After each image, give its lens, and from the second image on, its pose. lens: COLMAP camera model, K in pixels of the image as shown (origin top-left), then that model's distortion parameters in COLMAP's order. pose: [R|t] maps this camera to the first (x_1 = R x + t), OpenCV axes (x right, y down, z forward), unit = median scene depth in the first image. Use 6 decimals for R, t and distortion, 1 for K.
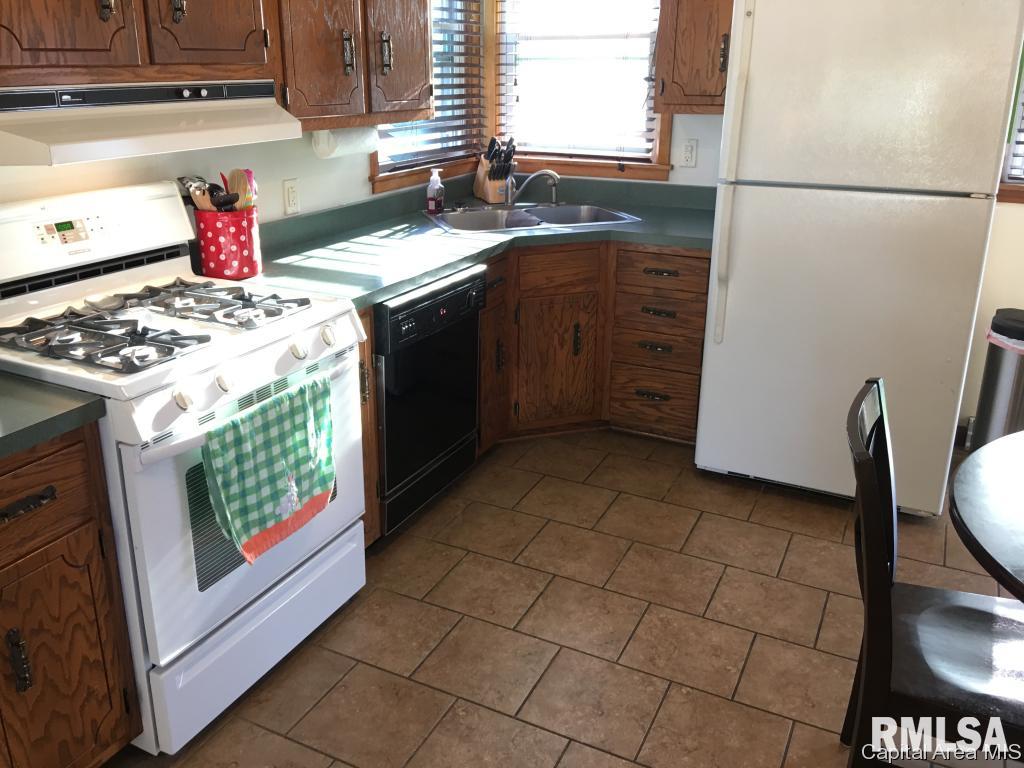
lens RADIAL K [[850.1, 0, 491.6], [0, 850.1, 349.9], [0, 0, 1]] dist [0.066777, -0.118662]
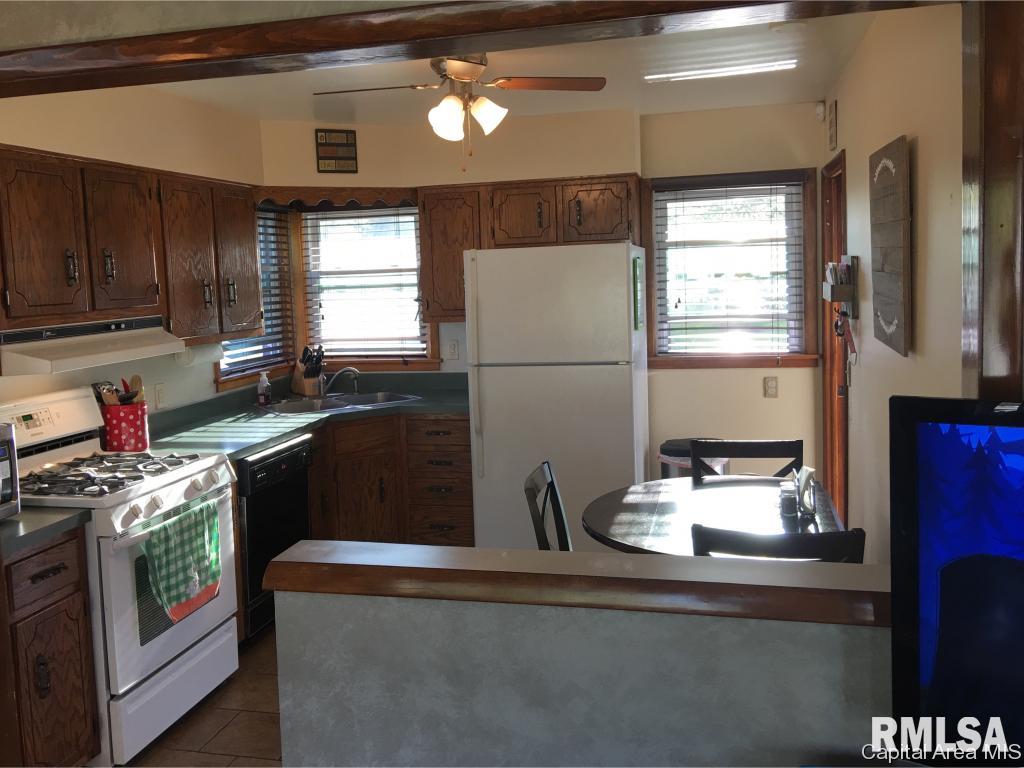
lens RADIAL K [[907.2, 0, 469.8], [0, 907.2, 344.5], [0, 0, 1]] dist [0.073046, -0.130934]
pose [[0.977482, -0.055777, 0.203513, -0.052870], [0.104162, 0.966285, -0.235464, 0.150045], [-0.183518, 0.251360, 0.950336, -0.543951]]
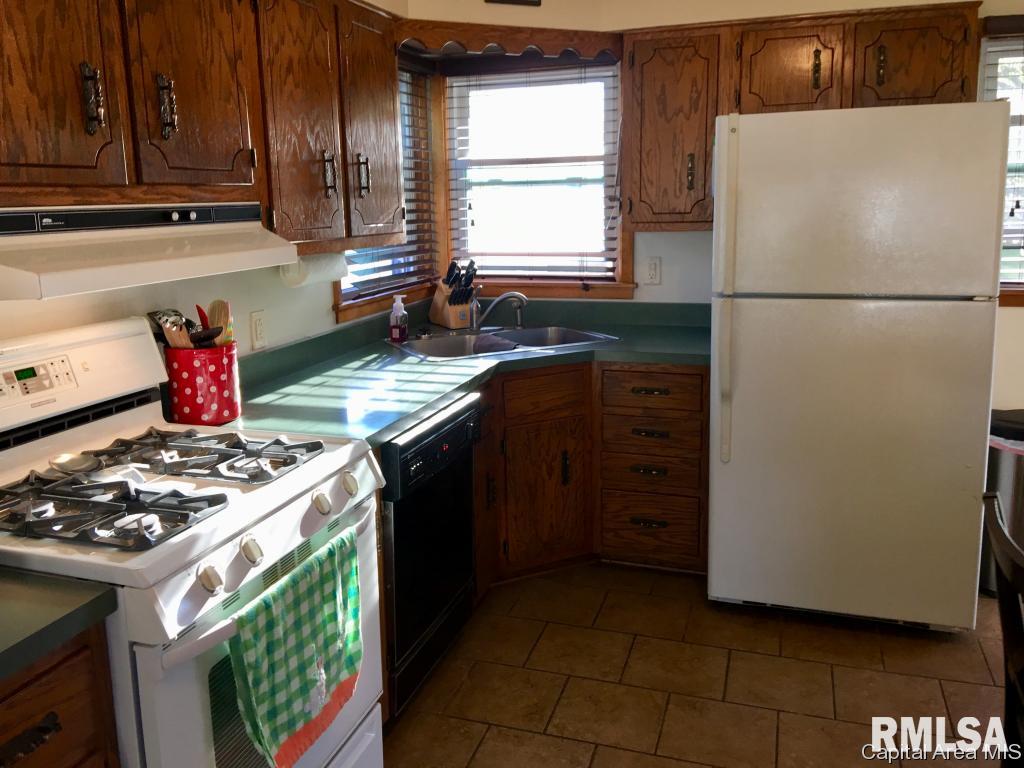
lens RADIAL K [[850.1, 0, 491.6], [0, 850.1, 349.9], [0, 0, 1]] dist [0.066777, -0.118662]
pose [[0.989461, -0.046019, 0.137293, -0.131352], [0.065846, 0.987448, -0.143568, -0.013910], [-0.128963, 0.151095, 0.980071, 0.097469]]
